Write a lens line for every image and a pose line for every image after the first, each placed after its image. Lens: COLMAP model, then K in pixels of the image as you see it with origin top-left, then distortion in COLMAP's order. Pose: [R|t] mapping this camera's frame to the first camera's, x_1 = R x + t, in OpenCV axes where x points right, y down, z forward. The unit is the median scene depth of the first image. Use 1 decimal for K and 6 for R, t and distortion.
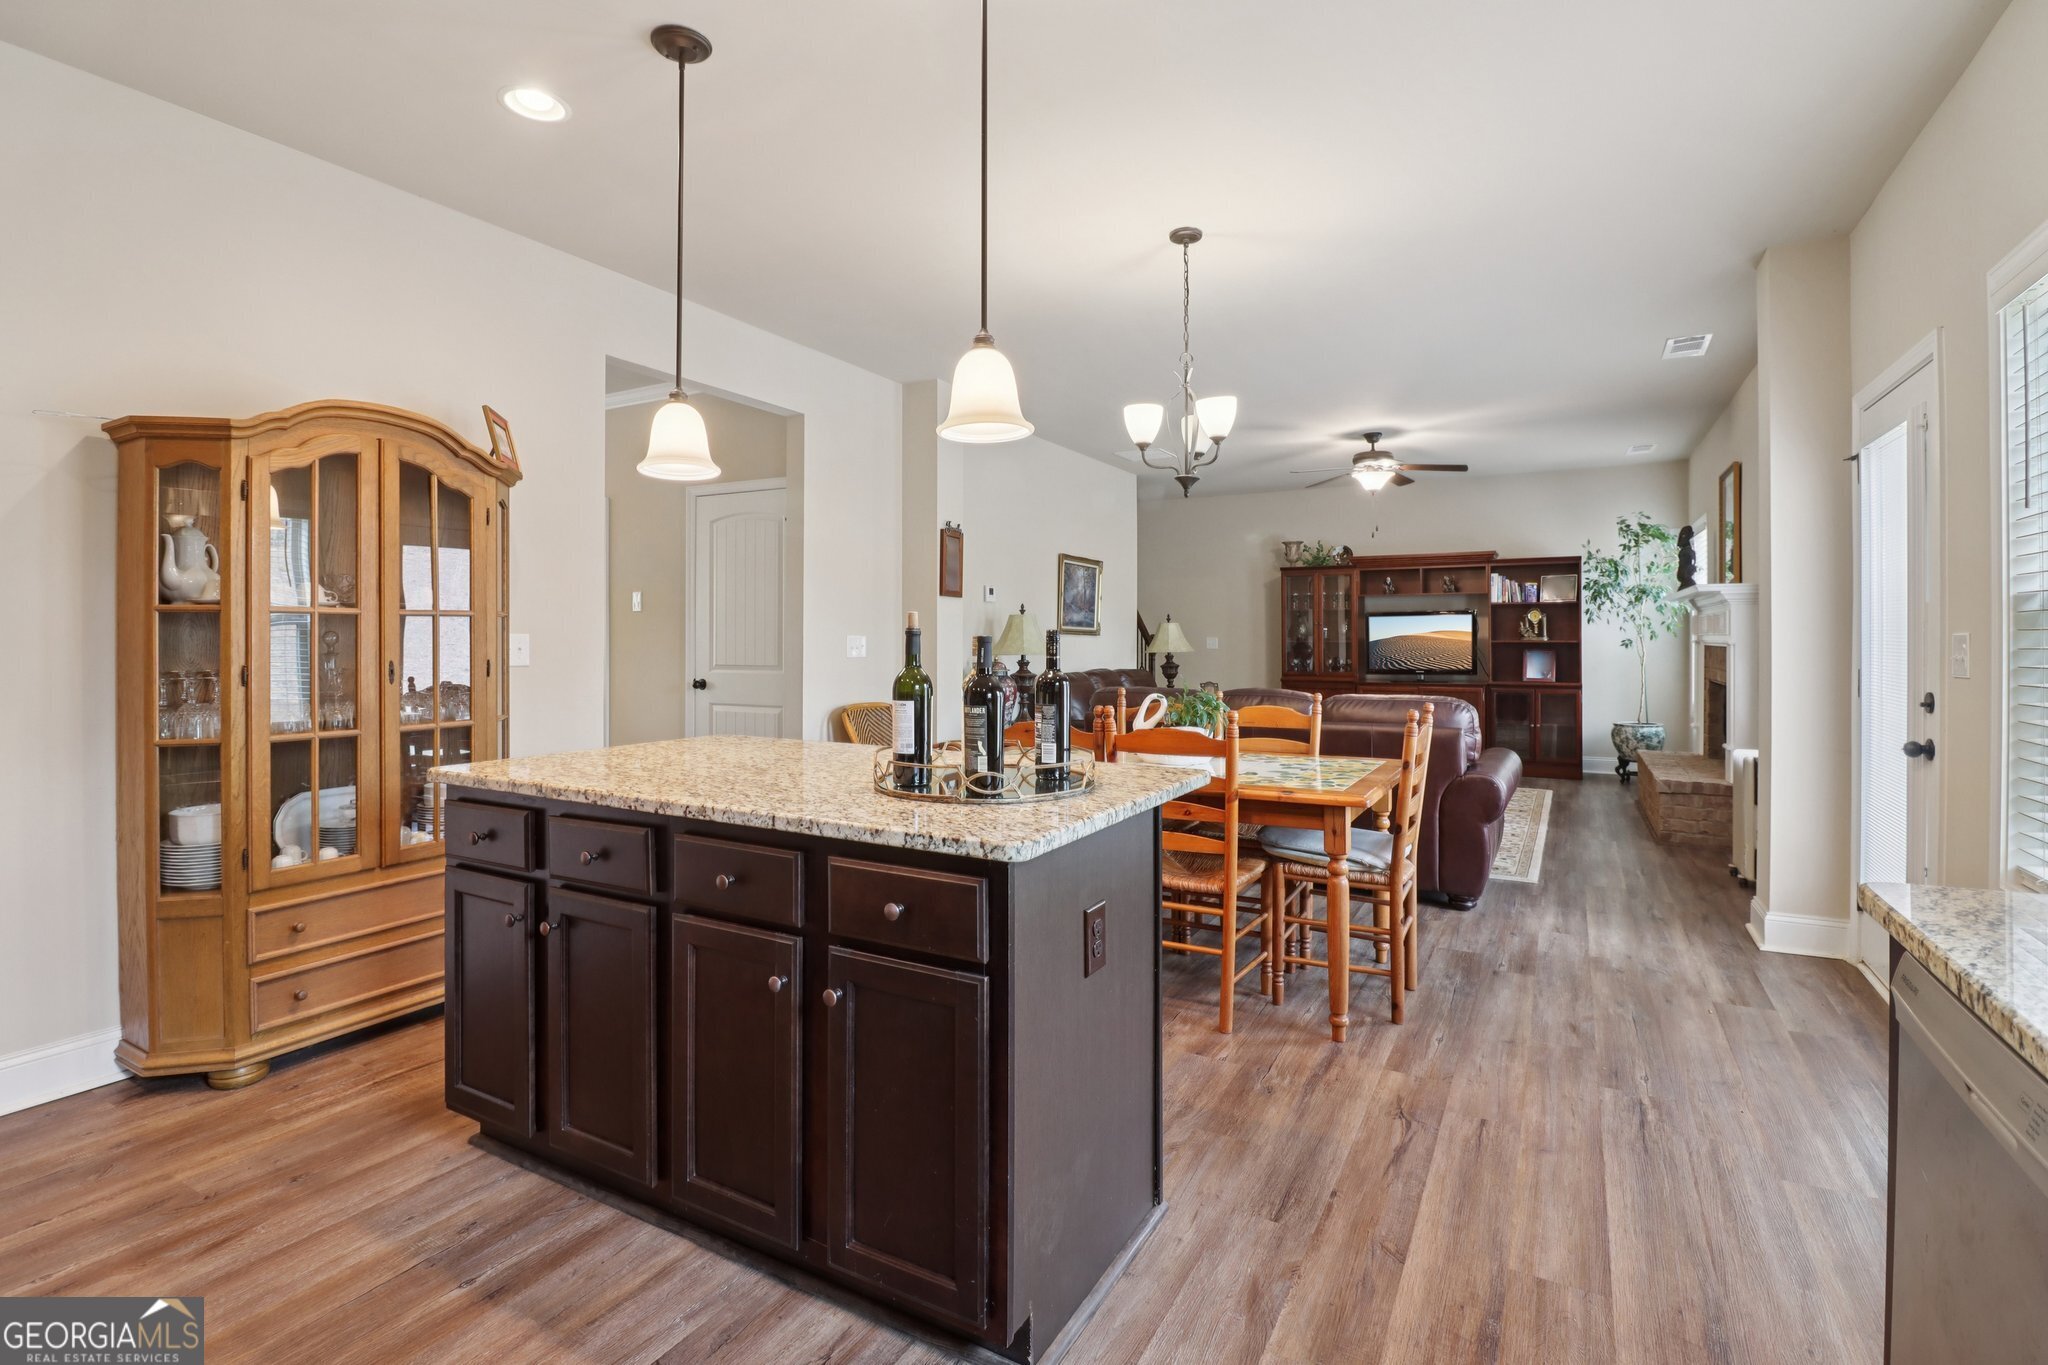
lens RADIAL K [[956.4, 0, 1015.1], [0, 956.4, 636.8], [0, 0, 1]] dist [-0.002747, -0.011182]
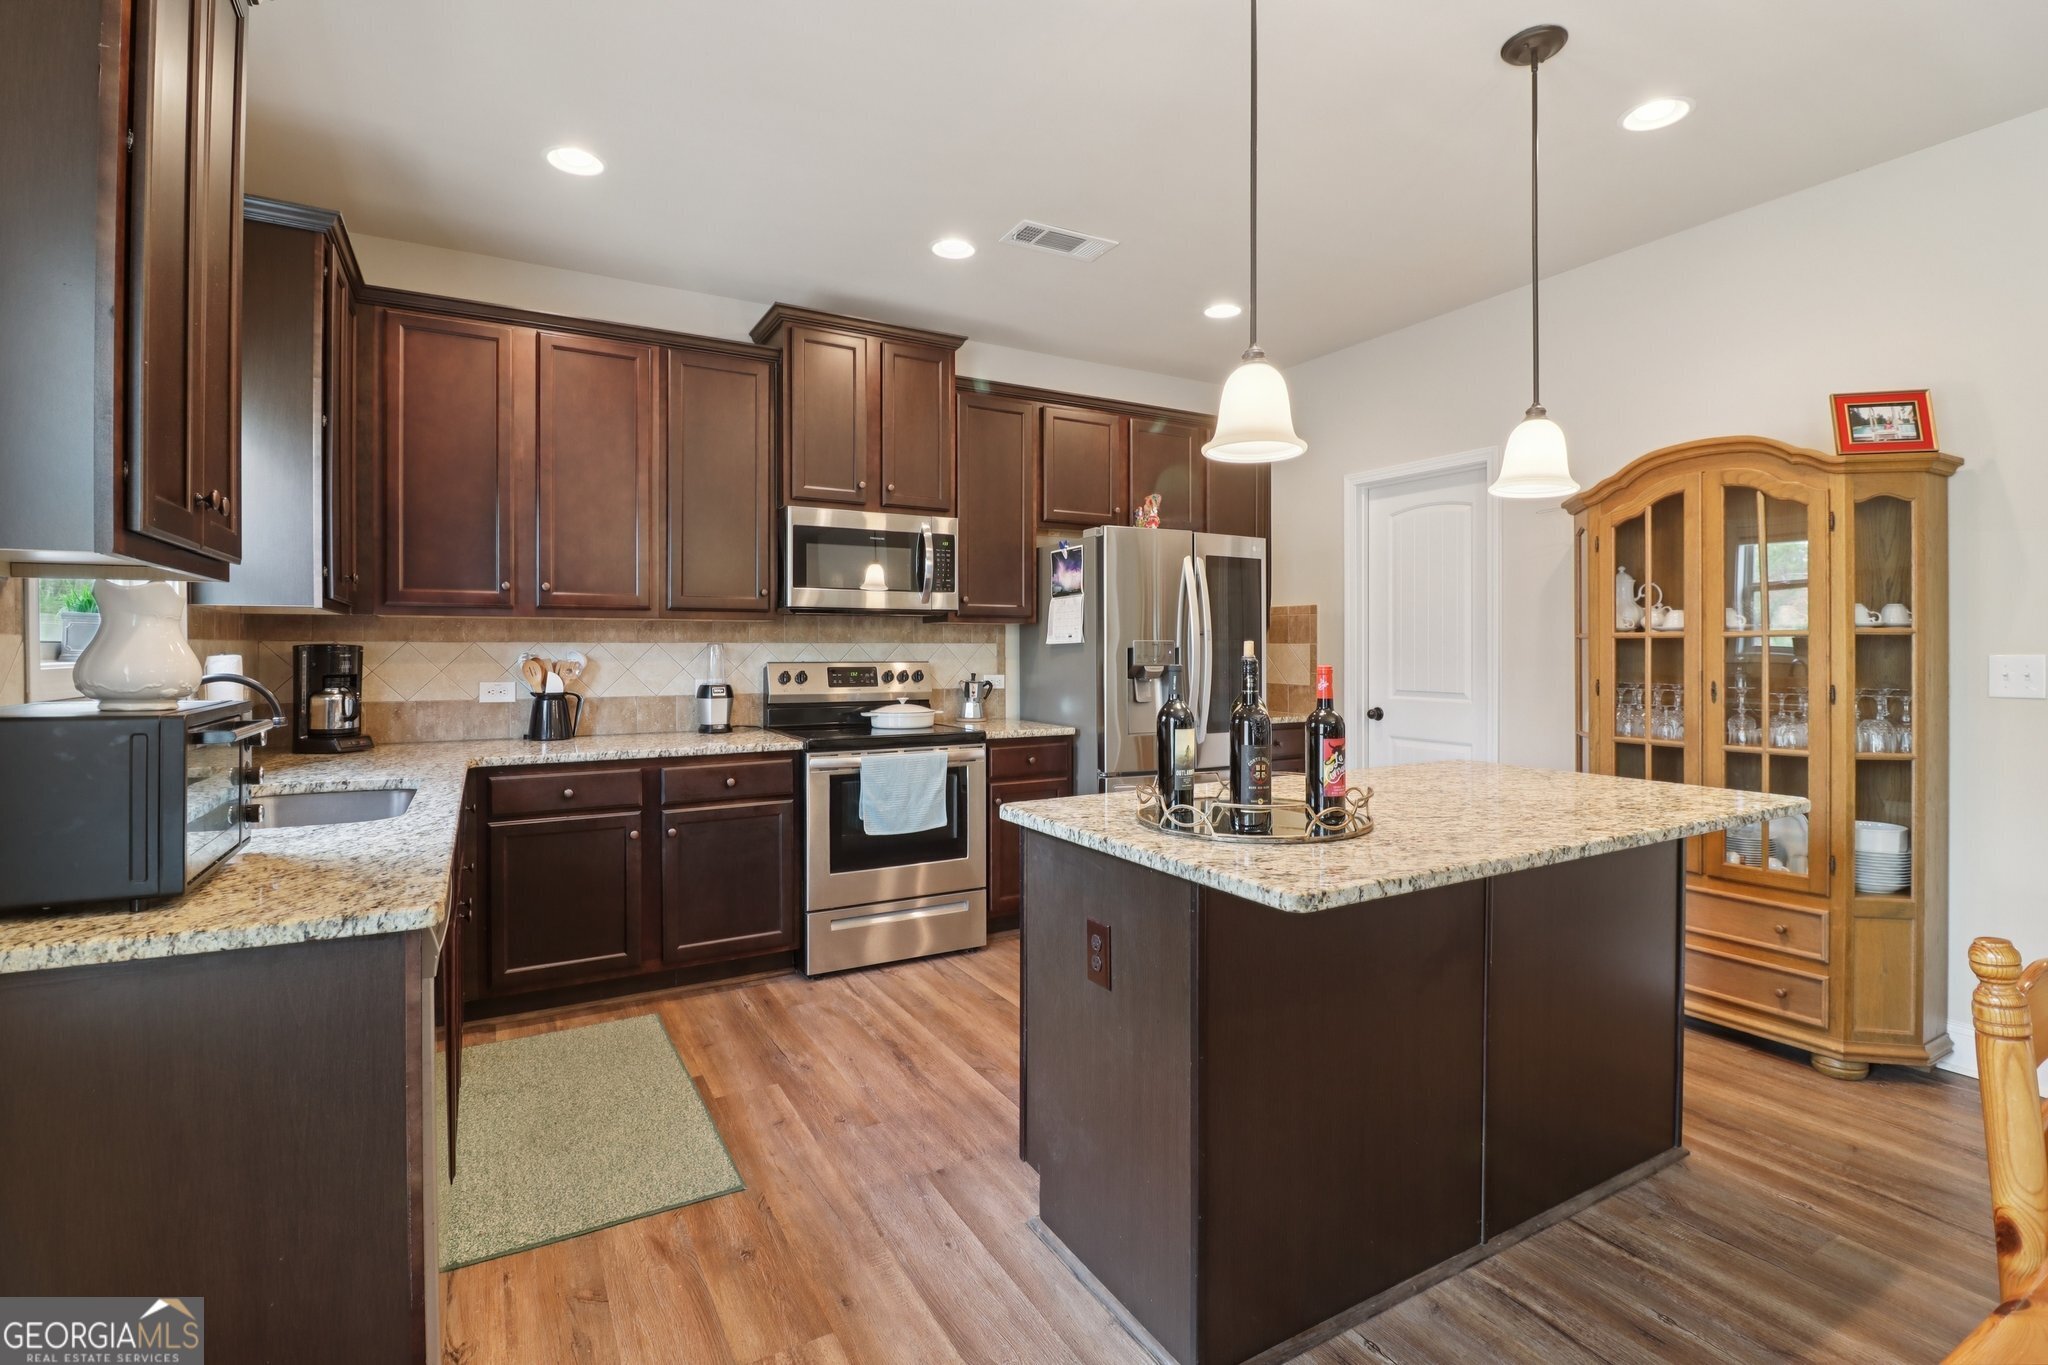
lens RADIAL K [[956.4, 0, 1041.2], [0, 956.4, 654.1], [0, 0, 1]] dist [-0.002747, -0.011182]
pose [[-0.507180, 0.005555, -0.861822, 0.556747], [0.002343, 0.999984, 0.005067, -0.010057], [0.861837, 0.000551, -0.507185, 0.805615]]
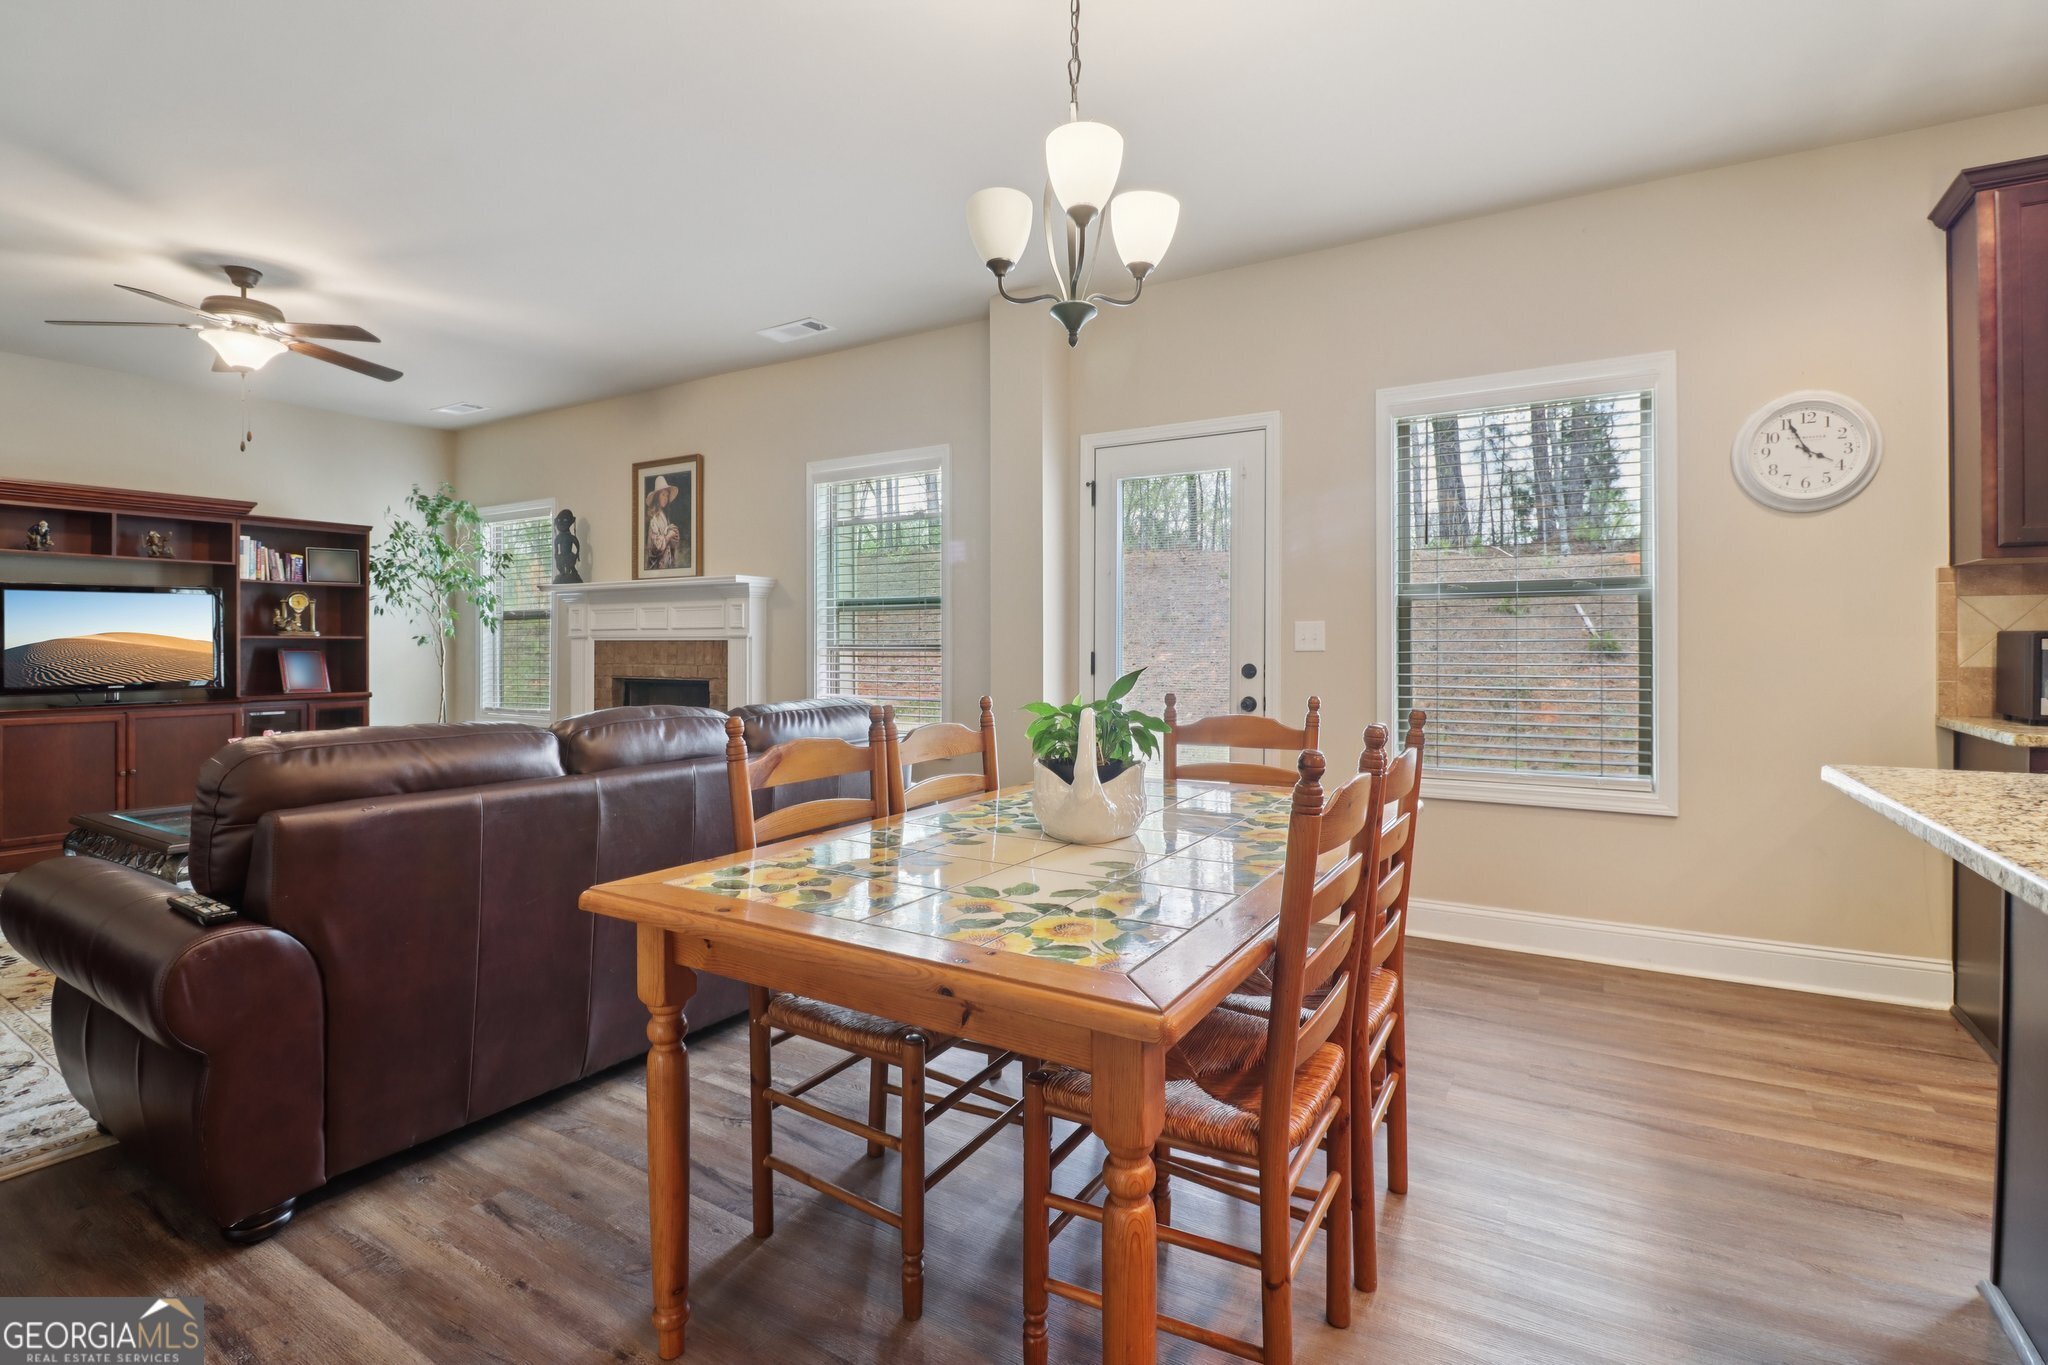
lens RADIAL K [[956.4, 0, 1042.7], [0, 956.4, 650.3], [0, 0, 1]] dist [-0.002747, -0.011182]
pose [[0.019711, -0.004061, 0.999797, -0.413990], [-0.000930, 0.999991, 0.004080, 0.029208], [-0.999805, -0.001010, 0.019707, 1.124959]]
